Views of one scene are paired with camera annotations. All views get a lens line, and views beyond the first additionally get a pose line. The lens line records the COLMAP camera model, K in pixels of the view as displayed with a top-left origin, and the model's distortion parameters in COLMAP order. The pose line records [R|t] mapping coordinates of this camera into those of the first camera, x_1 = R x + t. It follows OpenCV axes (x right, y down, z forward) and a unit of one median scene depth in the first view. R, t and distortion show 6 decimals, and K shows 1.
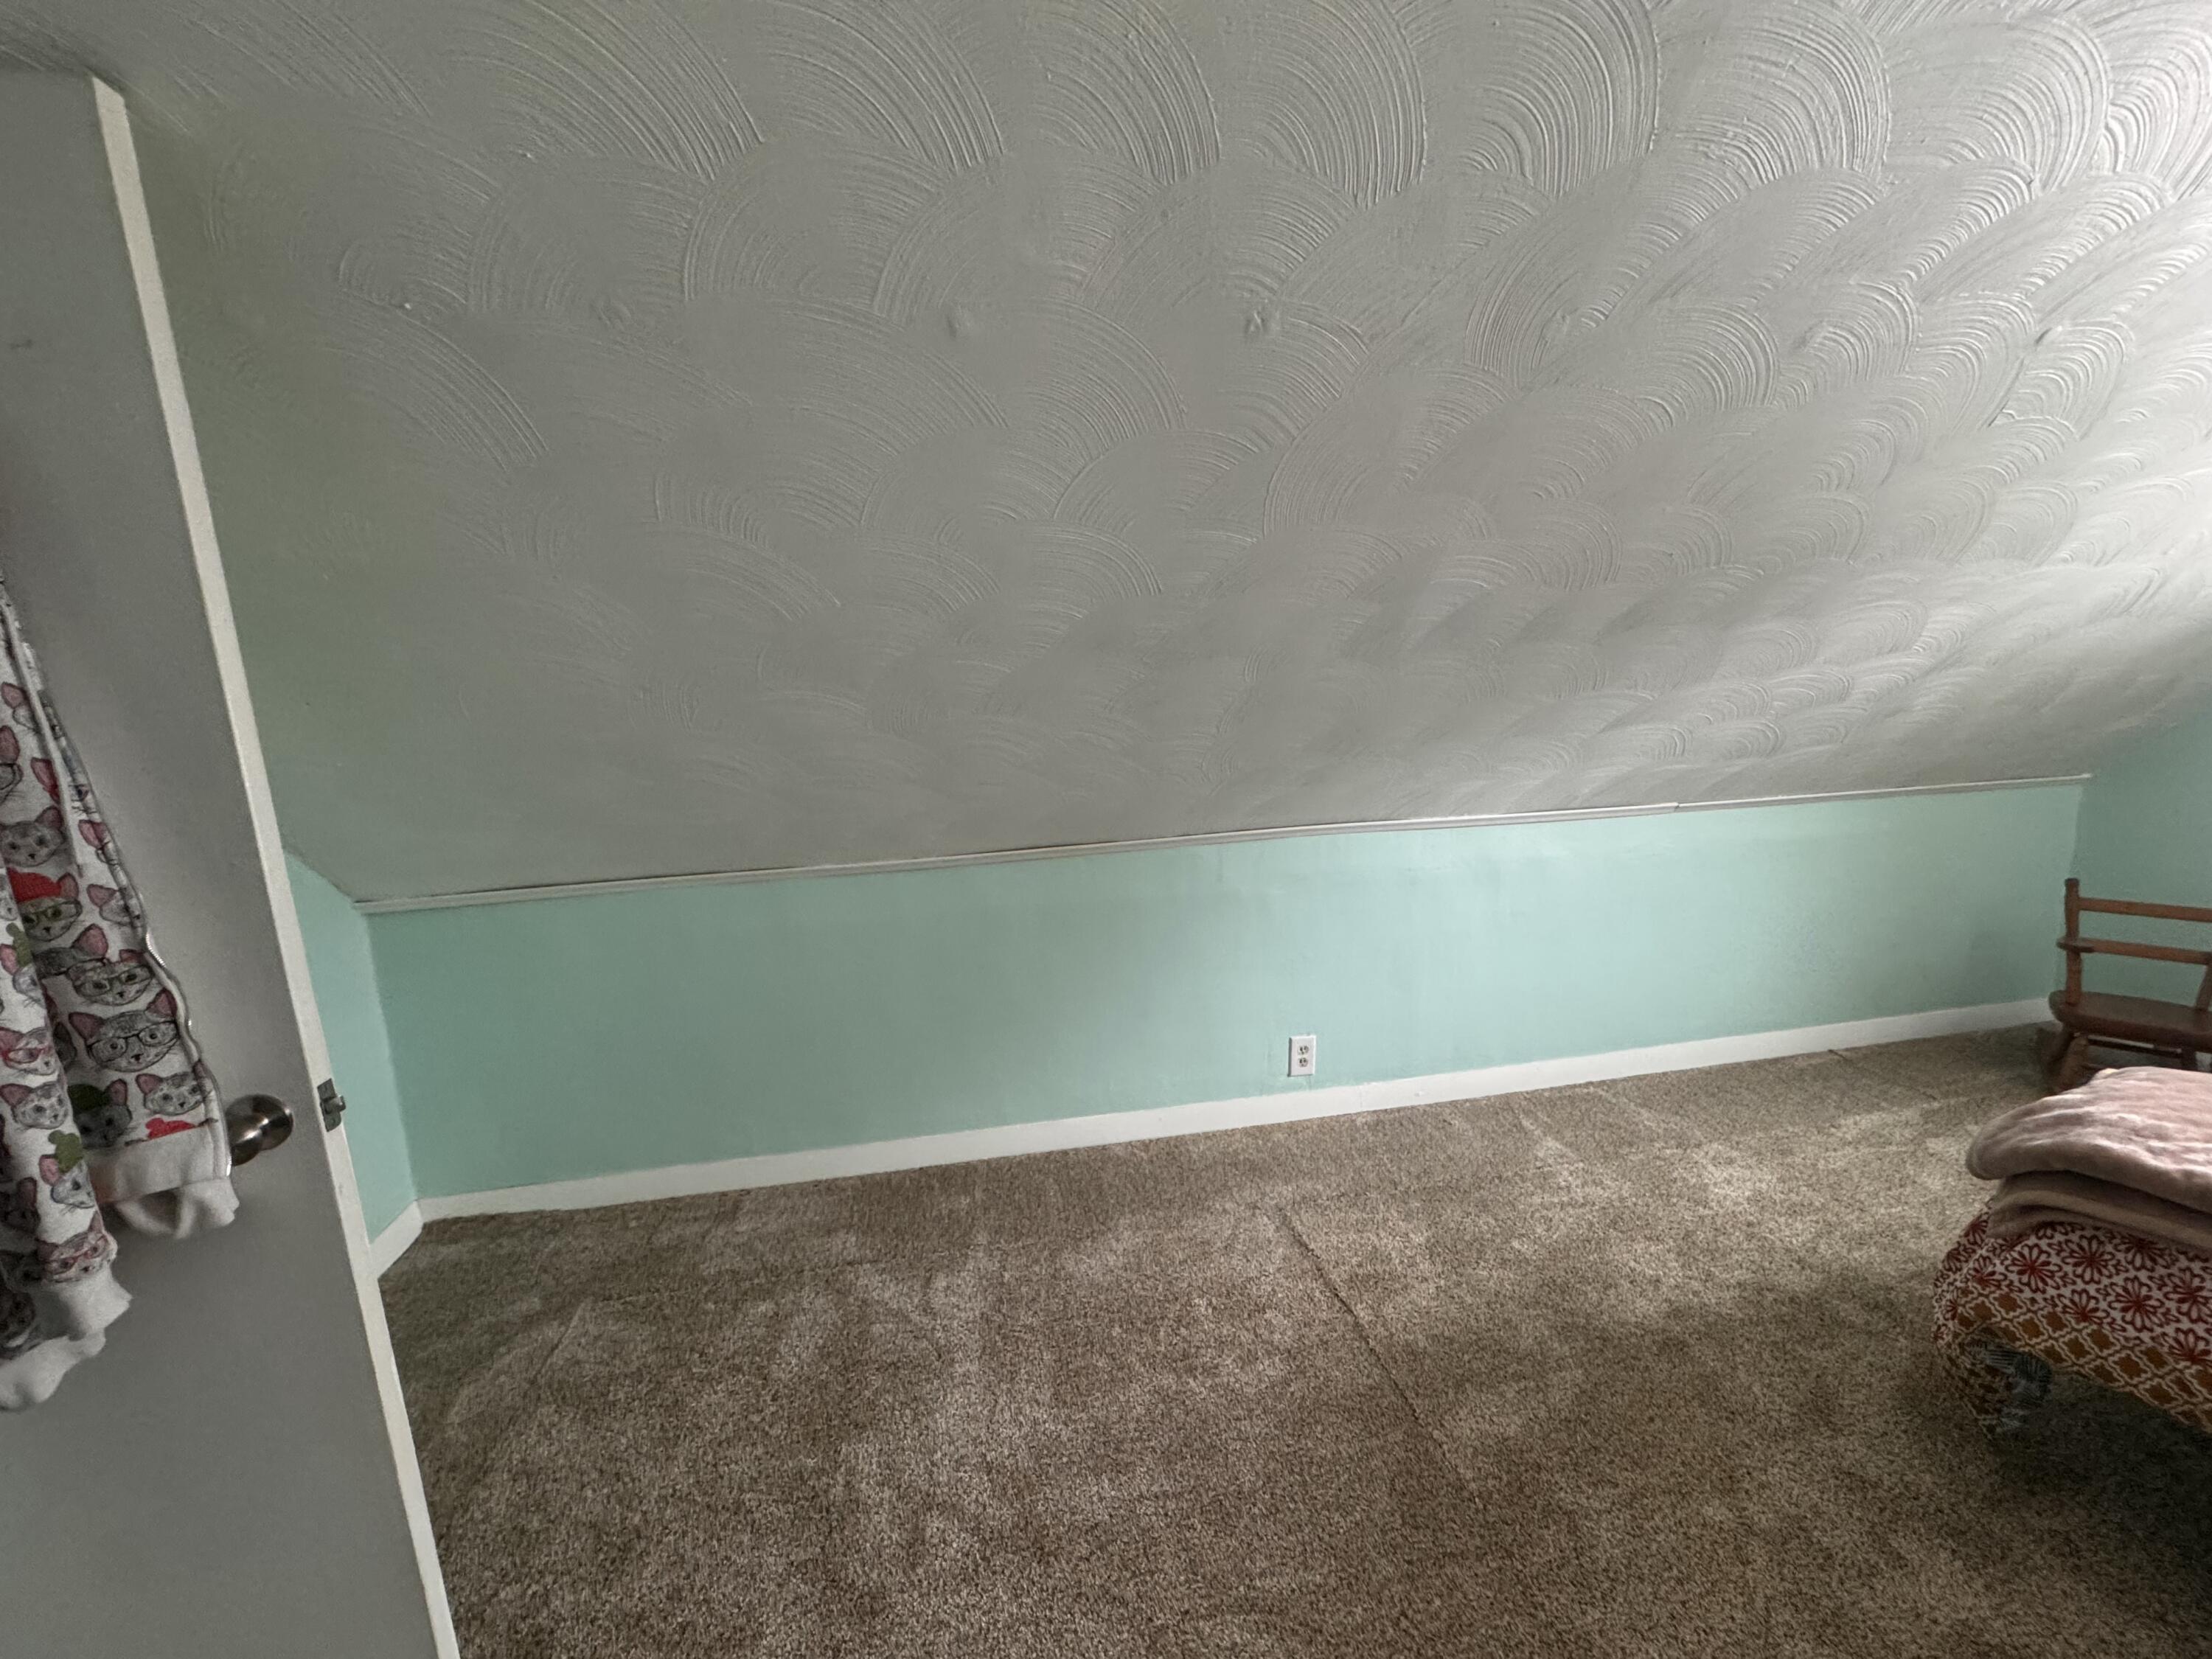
lens RADIAL K [[881.0, 0, 1103.9], [0, 881.0, 828.1], [0, 0, 1]] dist [-0.003808, 0.000443]
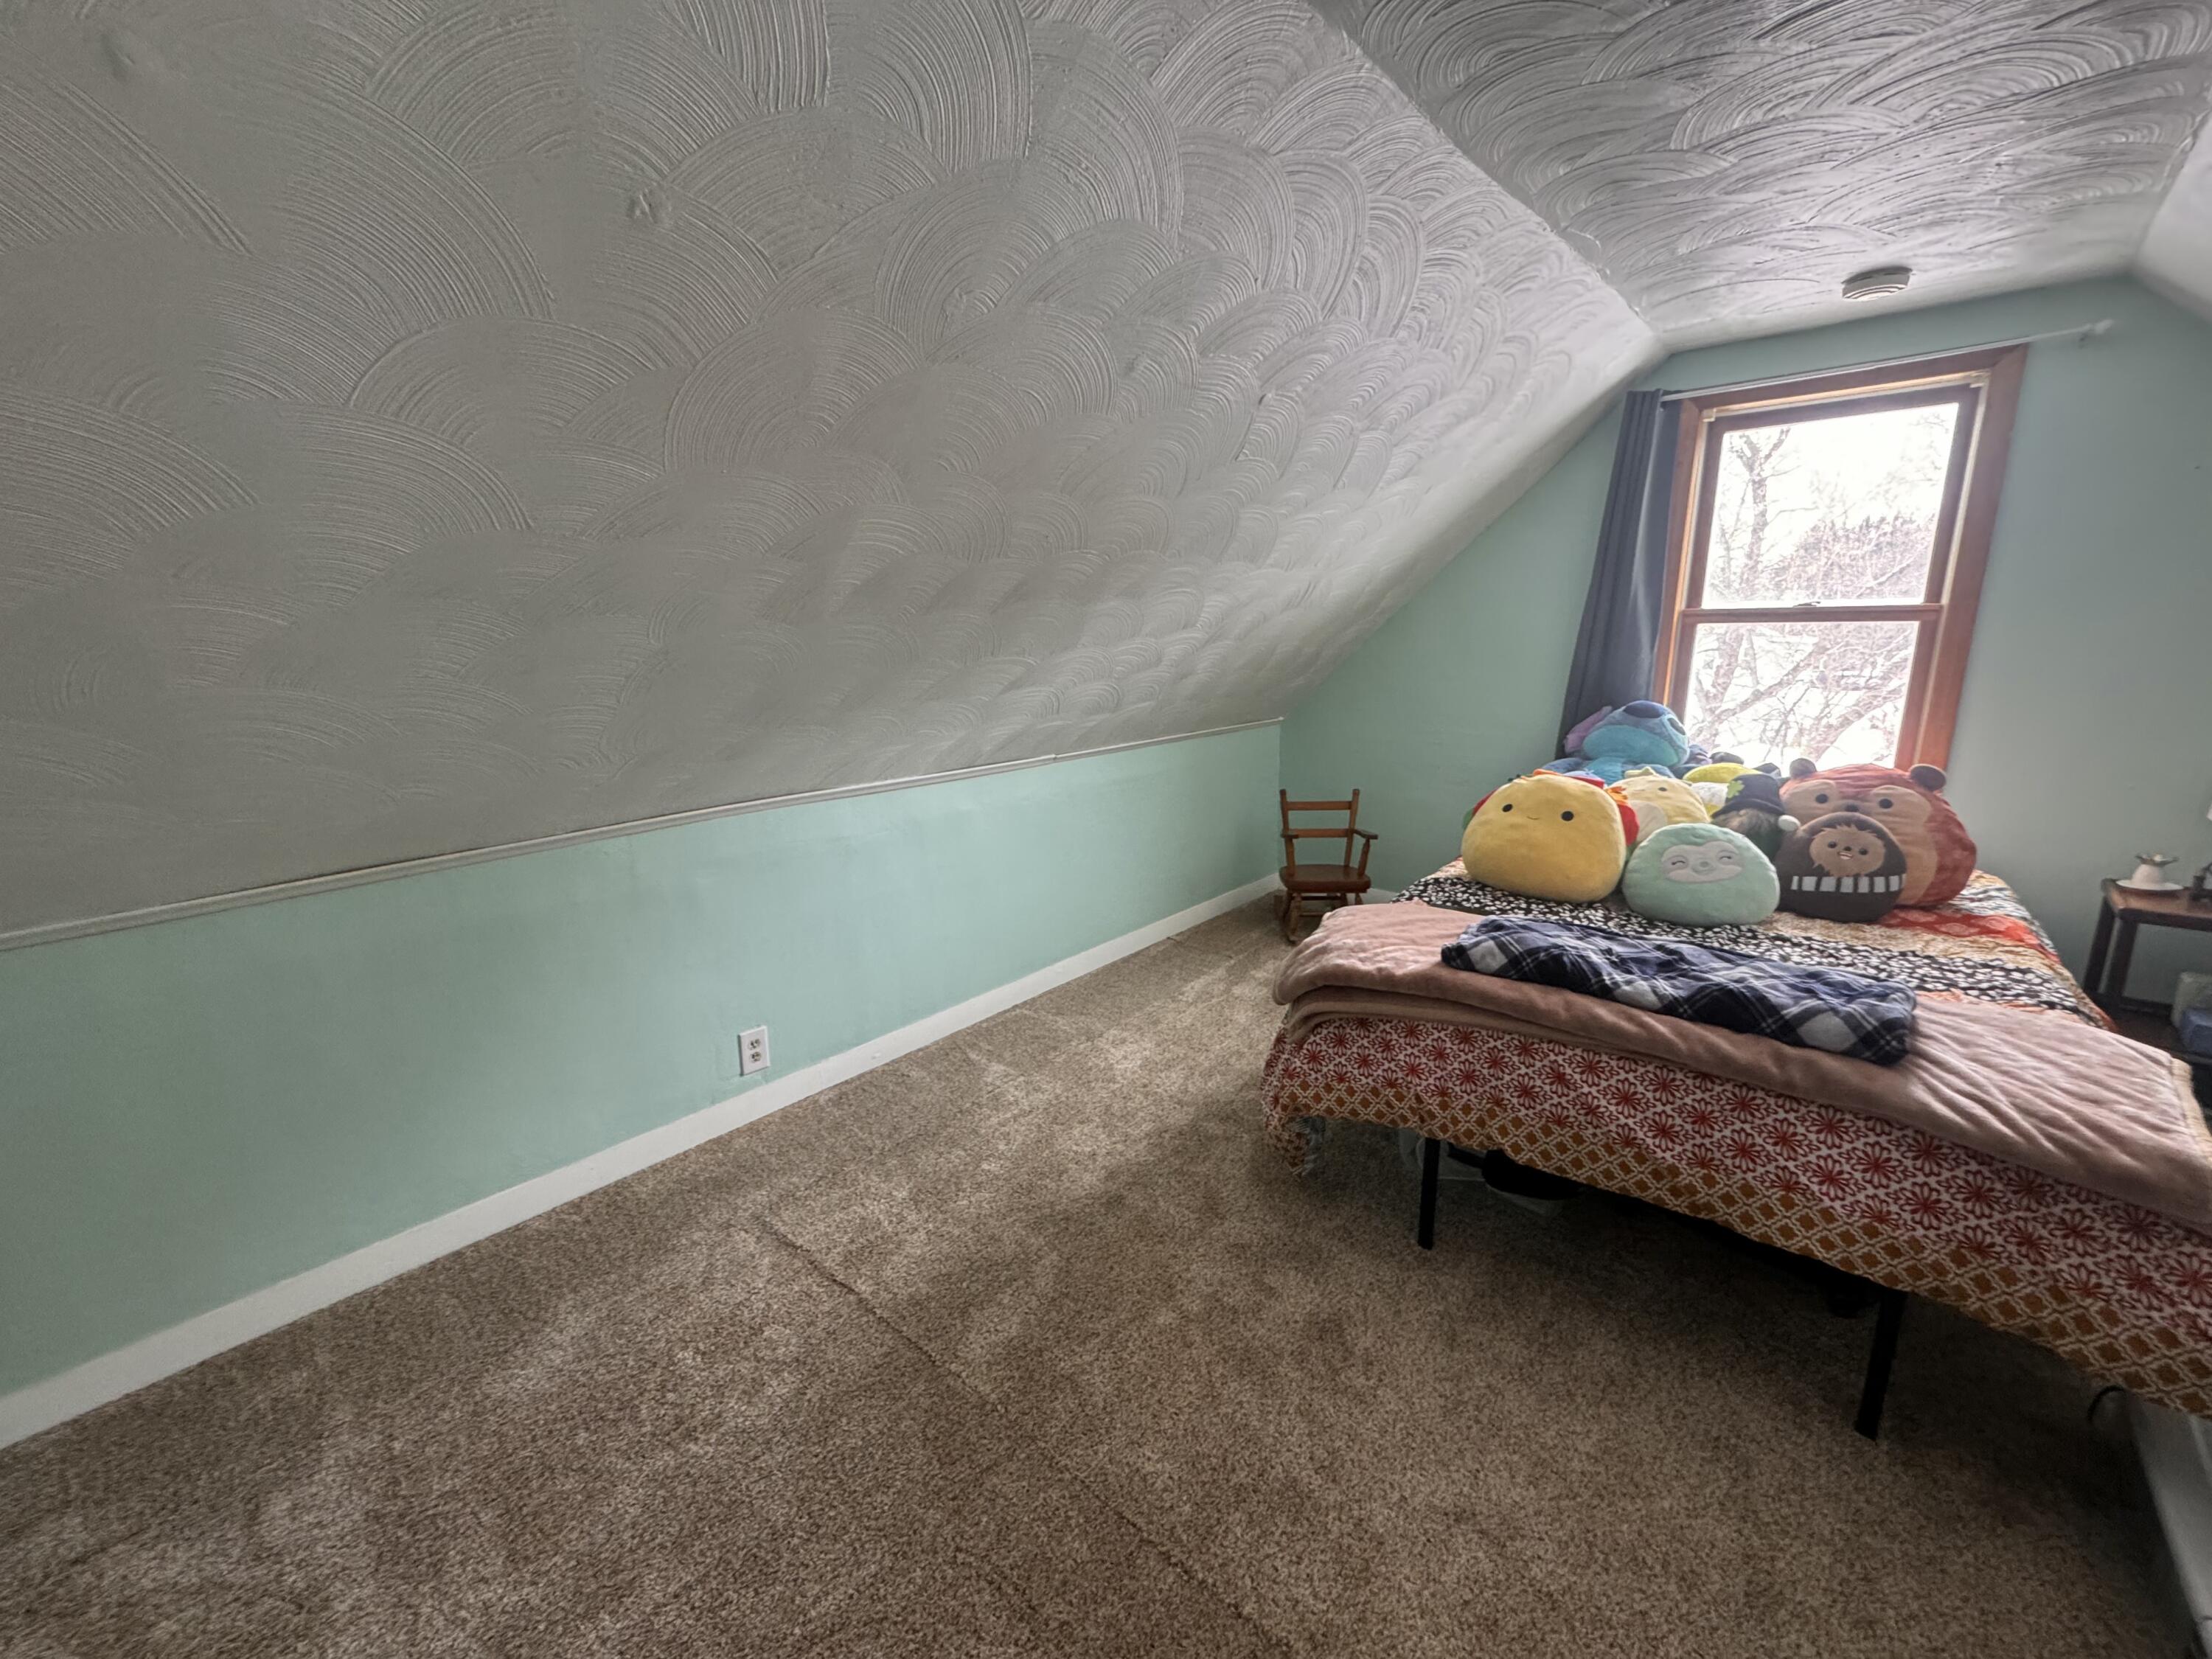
lens RADIAL K [[881.0, 0, 1105.3], [0, 881.0, 828.6], [0, 0, 1]] dist [-0.003808, 0.000443]
pose [[0.781390, -0.114480, 0.613453, -0.040089], [0.095527, 0.993386, 0.063704, 0.001563], [-0.616689, 0.008823, 0.787158, 0.046237]]
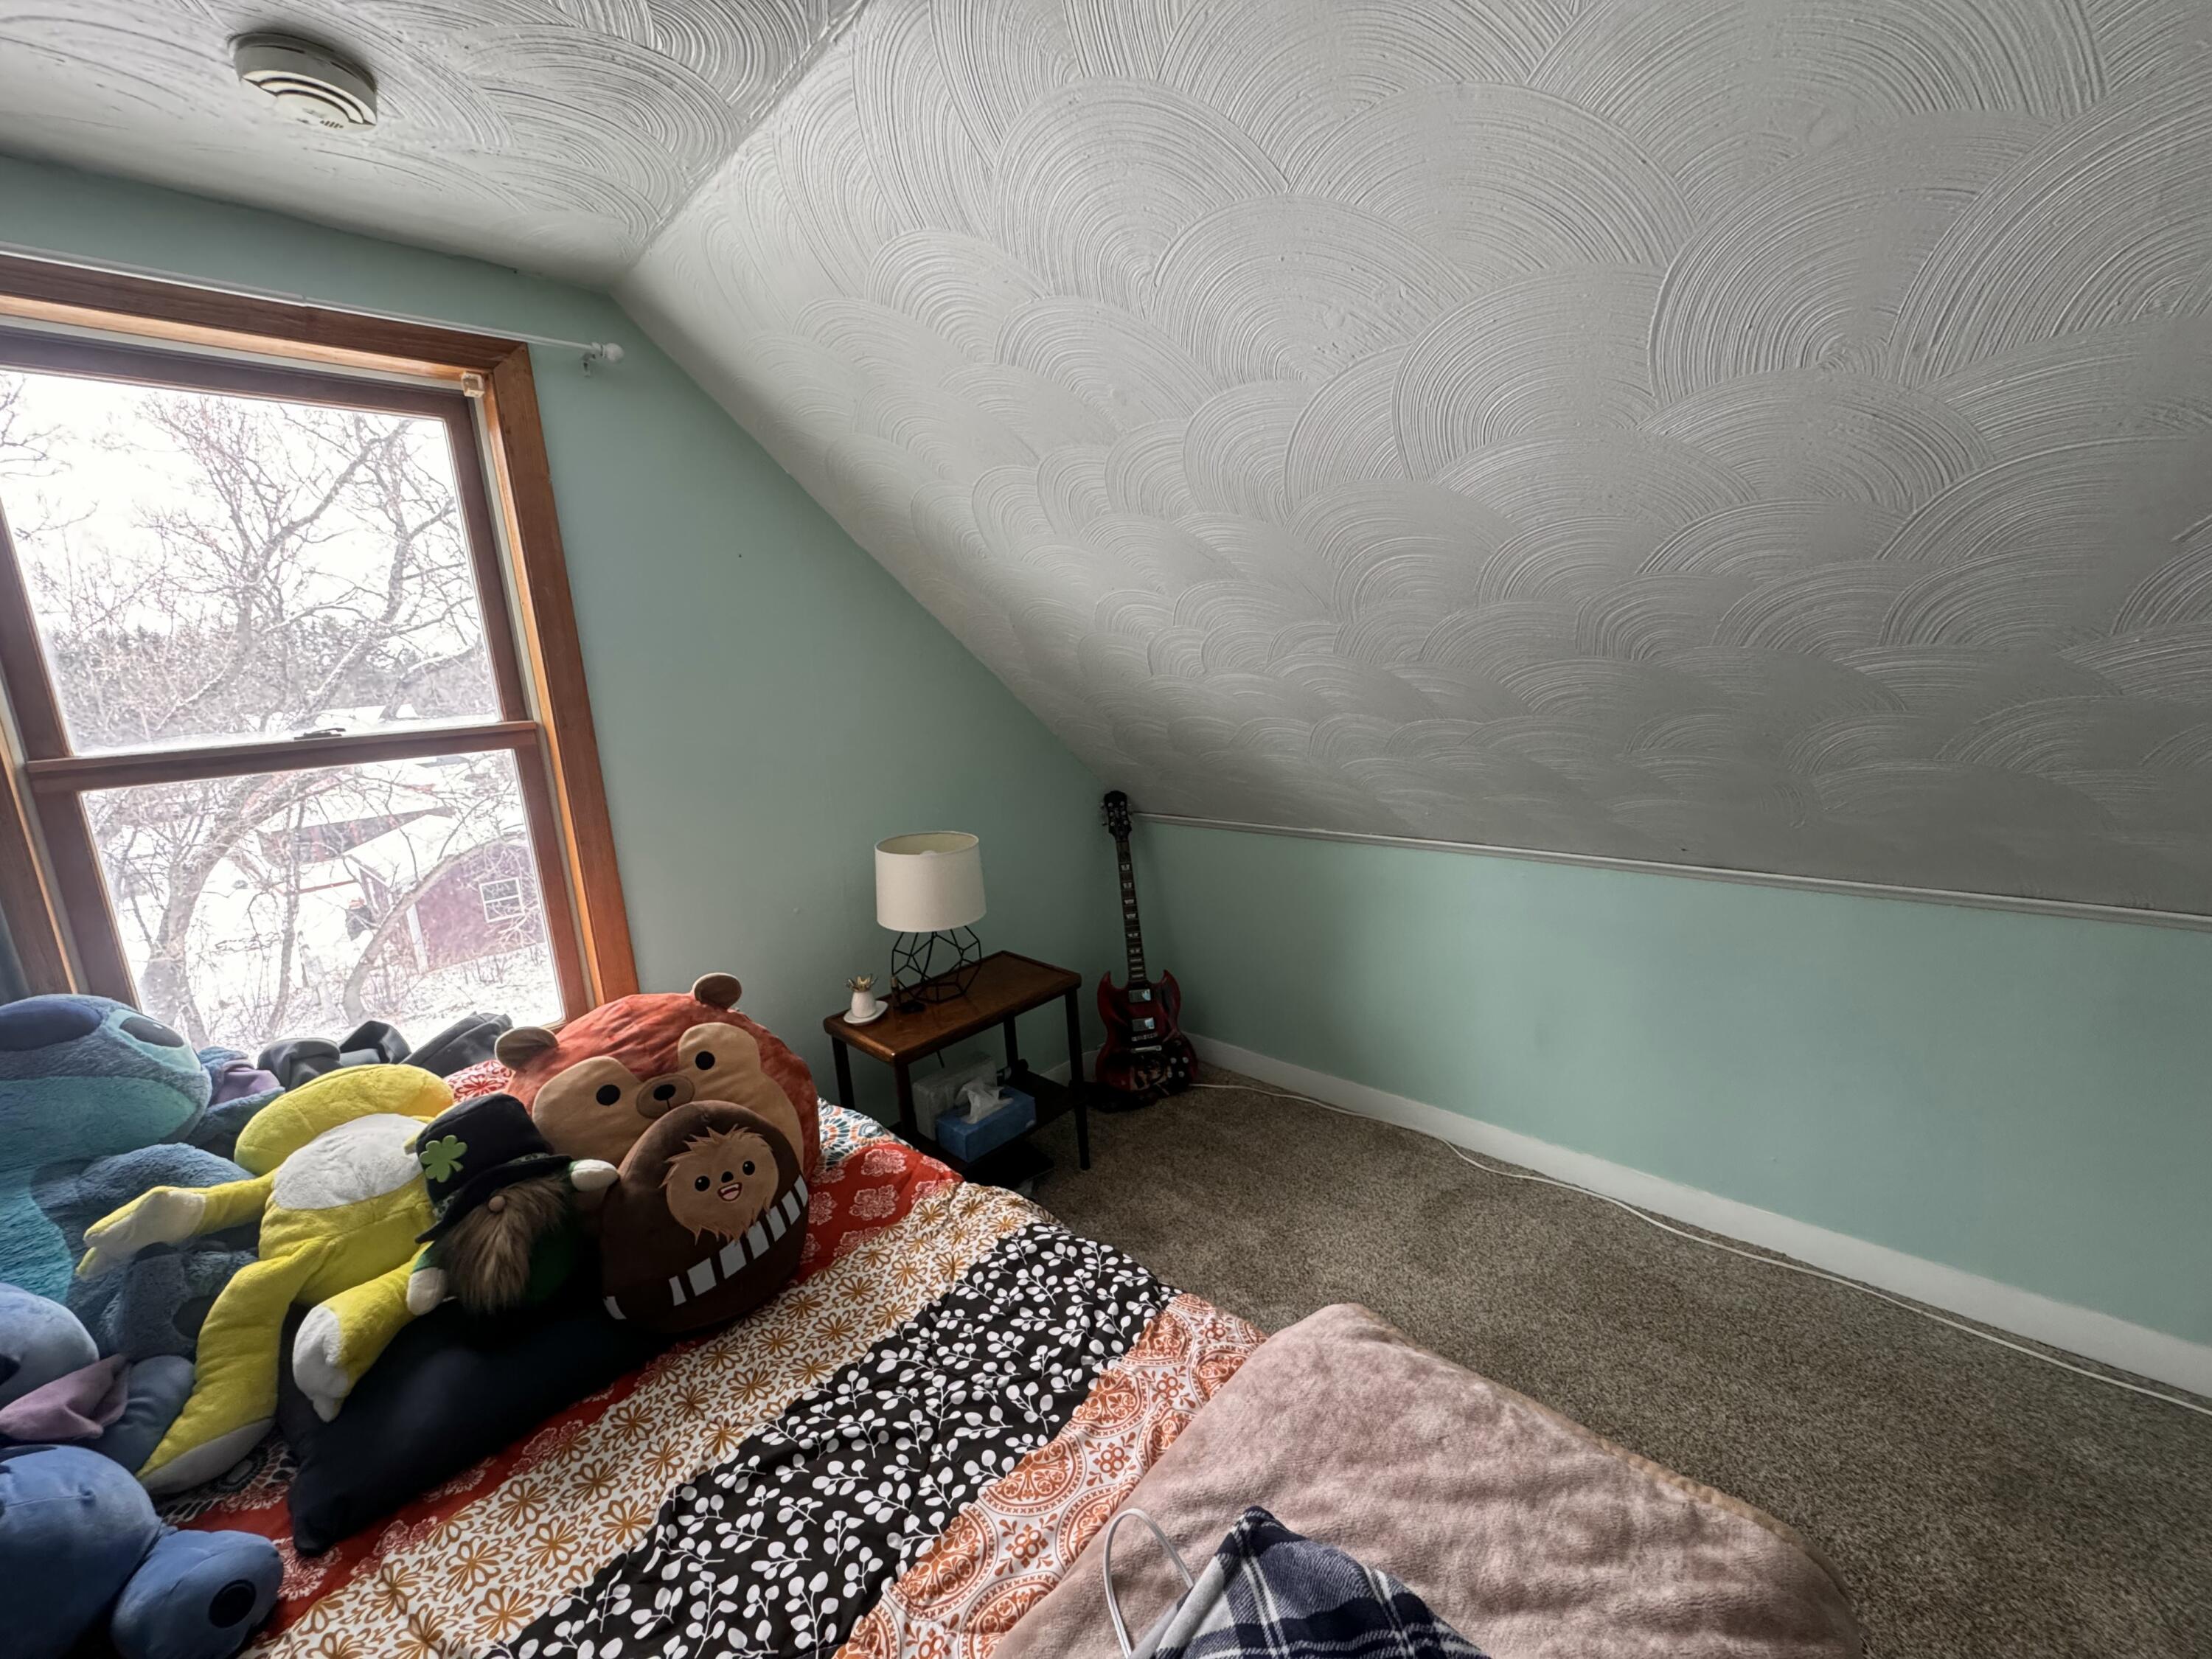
lens RADIAL K [[881.0, 0, 1104.8], [0, 881.0, 828.2], [0, 0, 1]] dist [-0.003808, 0.000443]
pose [[-0.585556, -0.066336, 0.807913, 0.799405], [0.232864, 0.940875, 0.246027, -0.121491], [-0.776465, 0.332196, -0.535488, 0.396720]]
